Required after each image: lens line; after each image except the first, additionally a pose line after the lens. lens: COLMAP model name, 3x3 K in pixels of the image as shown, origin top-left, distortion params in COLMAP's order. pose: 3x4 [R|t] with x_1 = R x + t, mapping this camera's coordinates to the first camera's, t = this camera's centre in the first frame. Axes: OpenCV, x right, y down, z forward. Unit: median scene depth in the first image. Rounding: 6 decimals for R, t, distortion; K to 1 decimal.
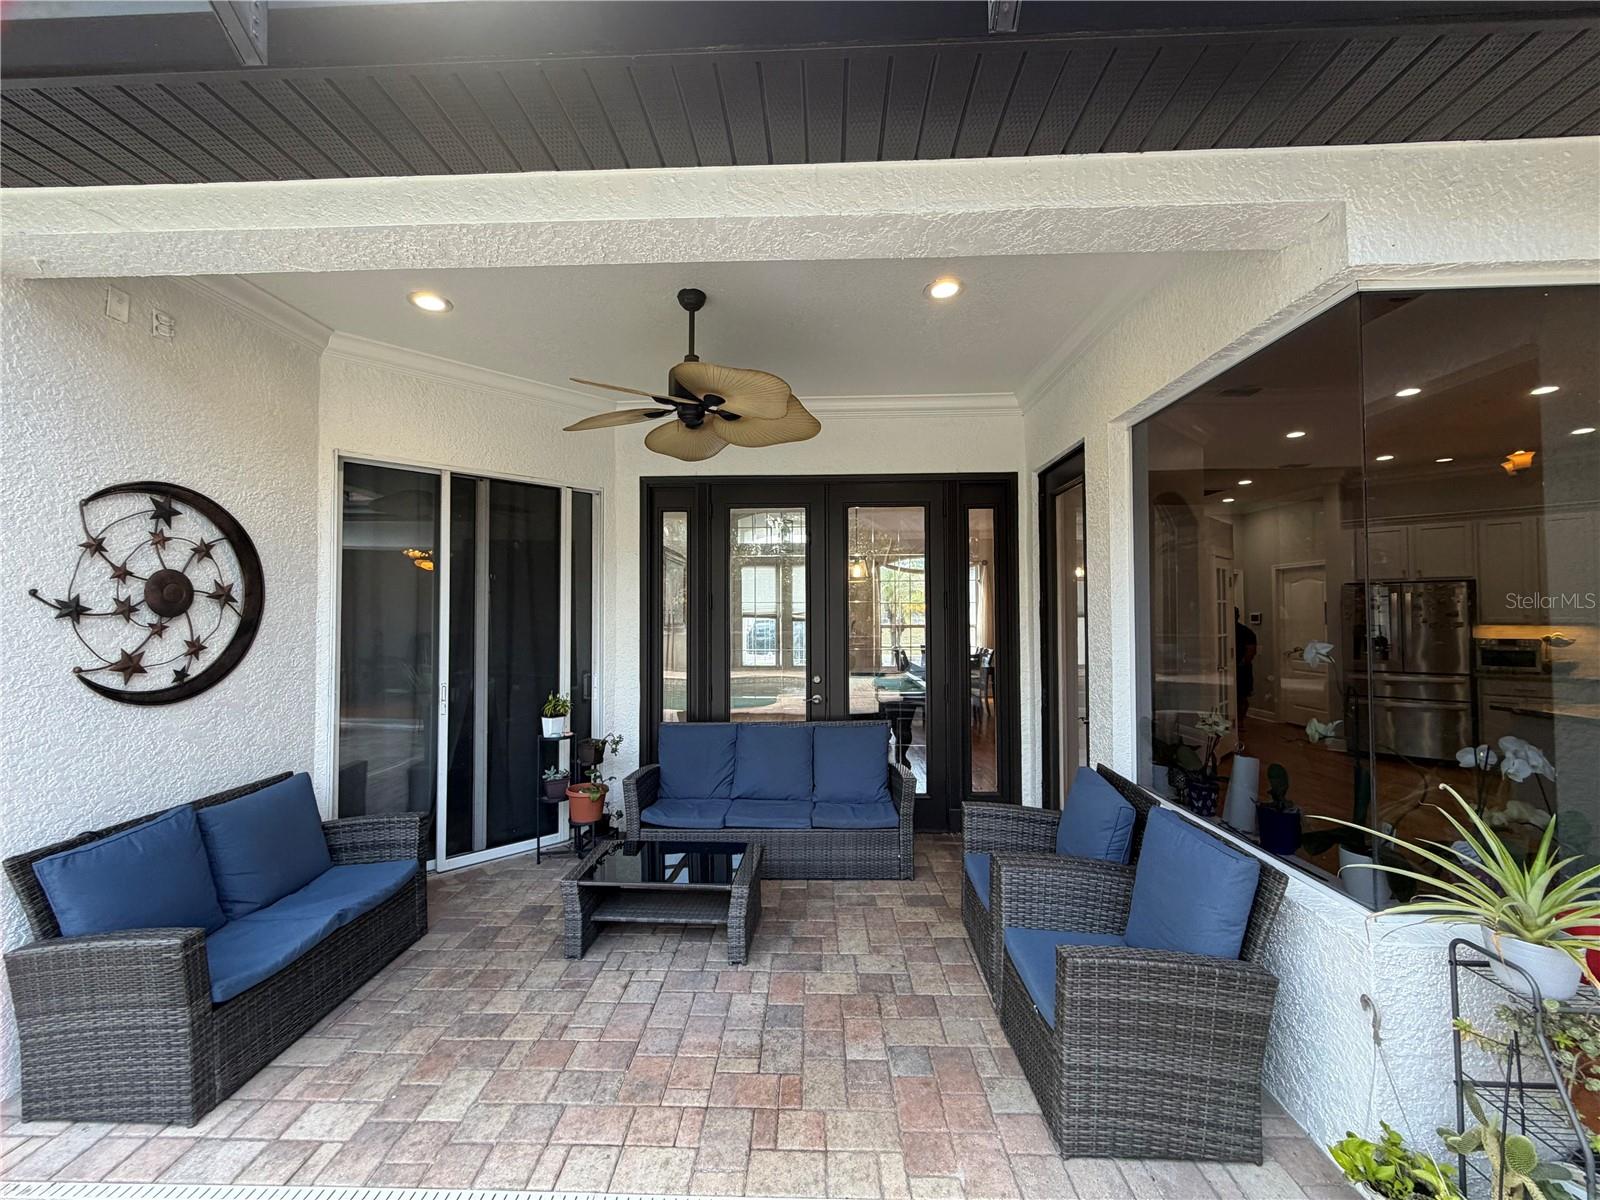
lens RADIAL K [[639.2, 0, 797.6], [0, 639.2, 596.4], [0, 0, 1]] dist [0.000633, -0.000125]
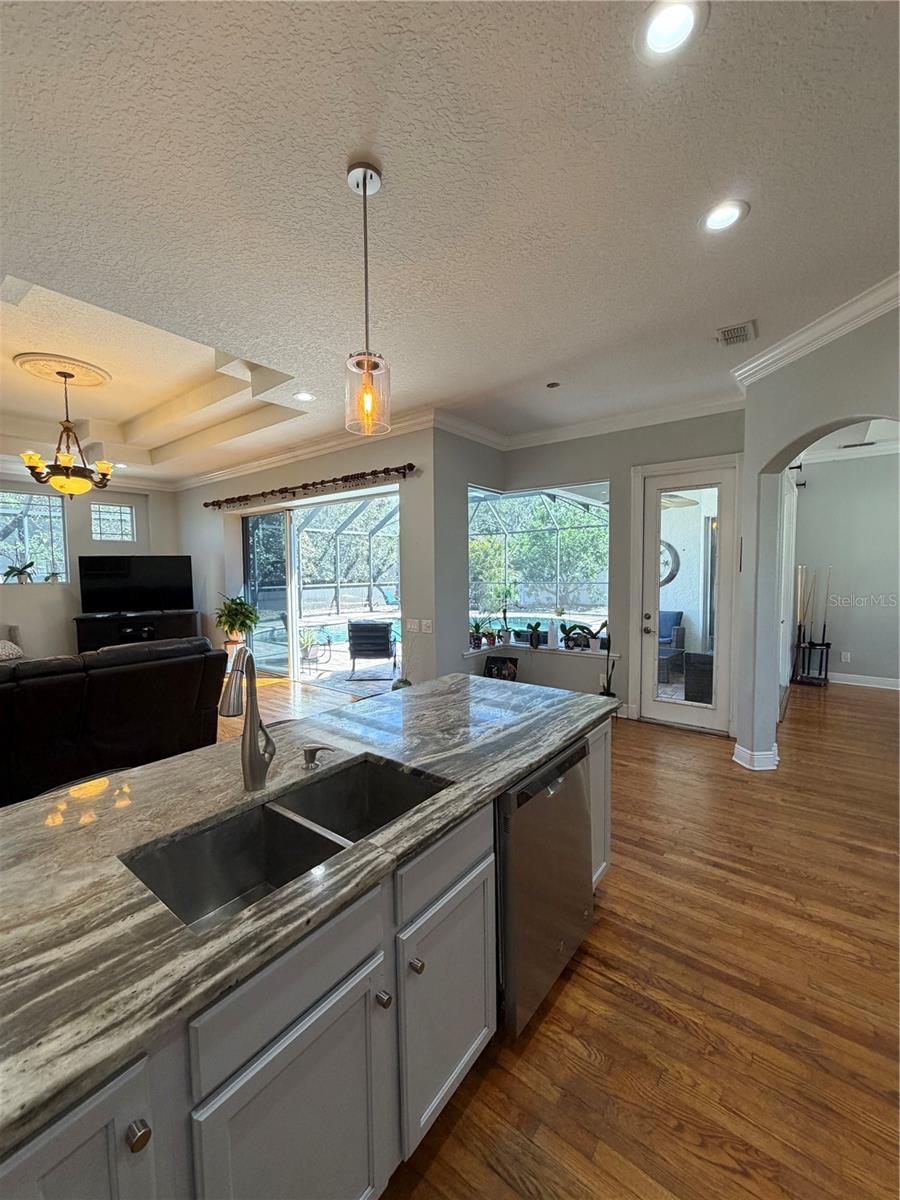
lens RADIAL K [[479.4, 0, 449.8], [0, 479.4, 596.7], [0, 0, 1]] dist [0.000633, -0.000125]
pose [[-0.583311, 0.058631, -0.810130, 2.553057], [0.036680, 0.998275, 0.045837, 0.020488], [0.811421, -0.002978, -0.584455, 1.794530]]
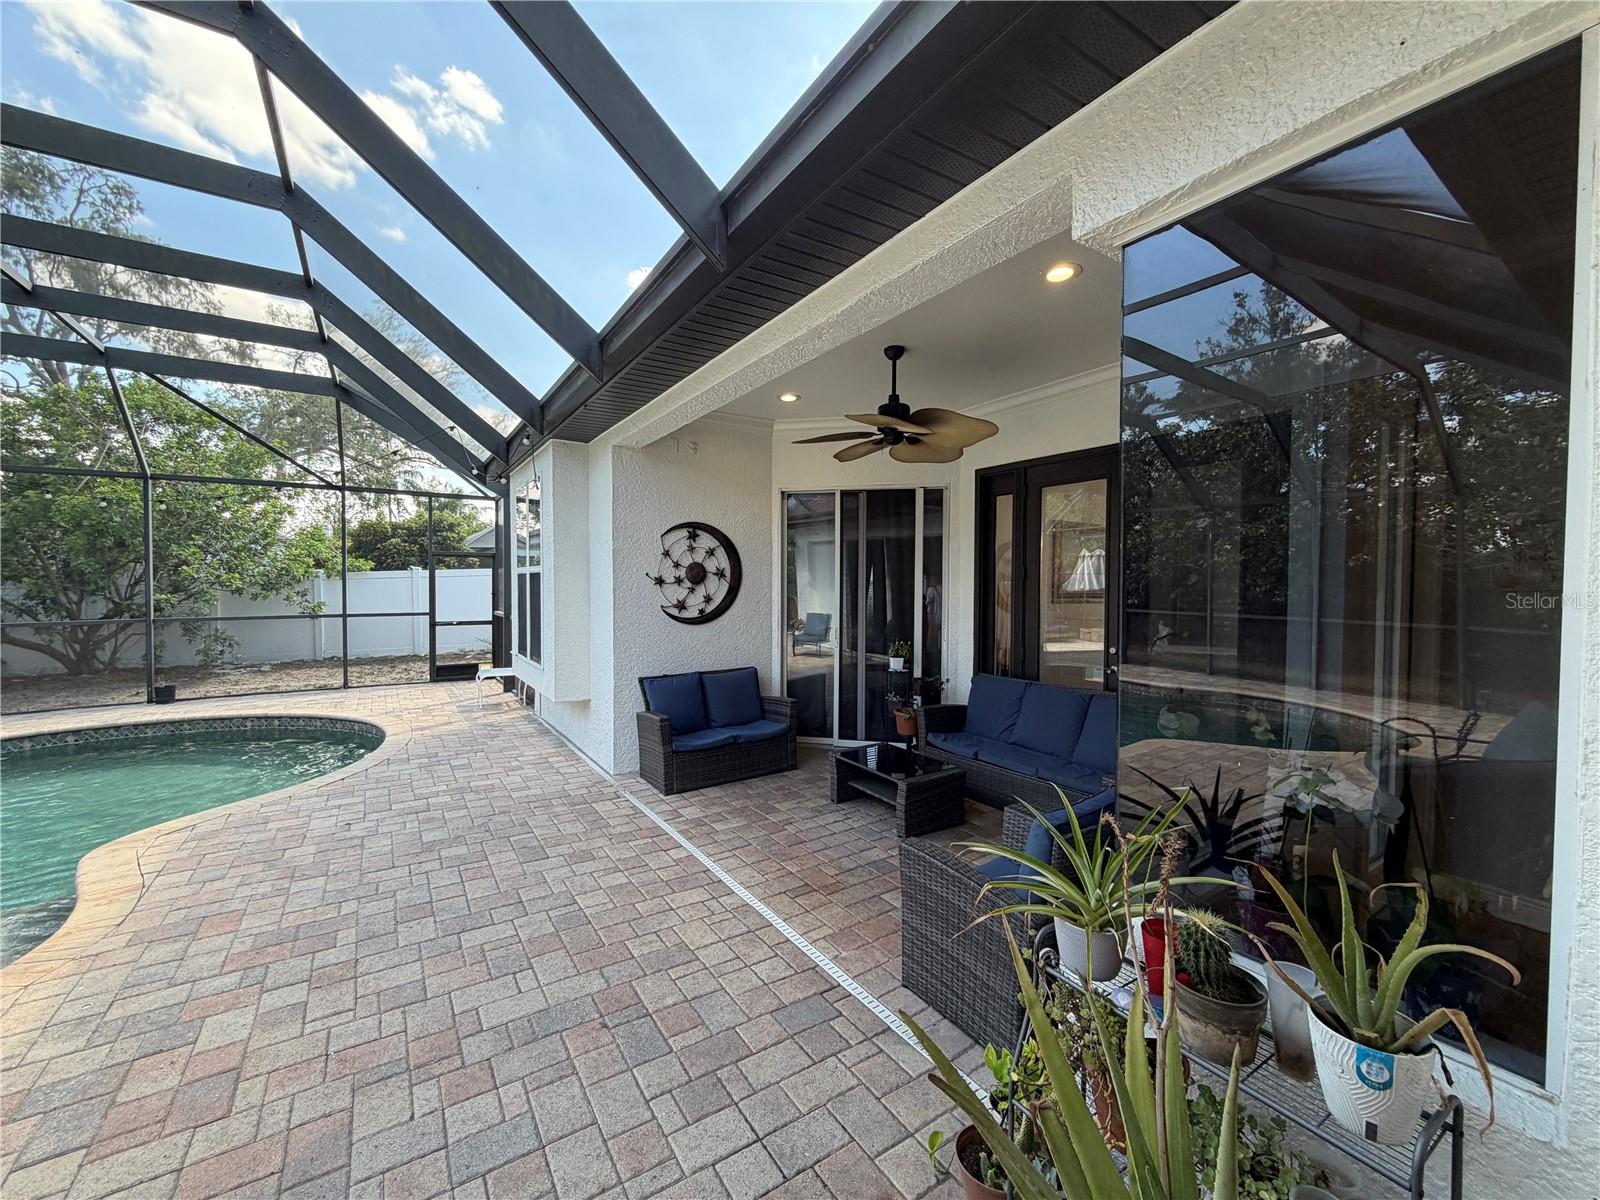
lens RADIAL K [[639.2, 0, 797.4], [0, 639.2, 598.8], [0, 0, 1]] dist [0.000633, -0.000125]
pose [[0.575148, 0.027437, -0.817589, 0.964054], [0.018089, 0.998766, 0.046242, -0.012499], [0.817849, -0.041385, 0.573943, 0.041957]]
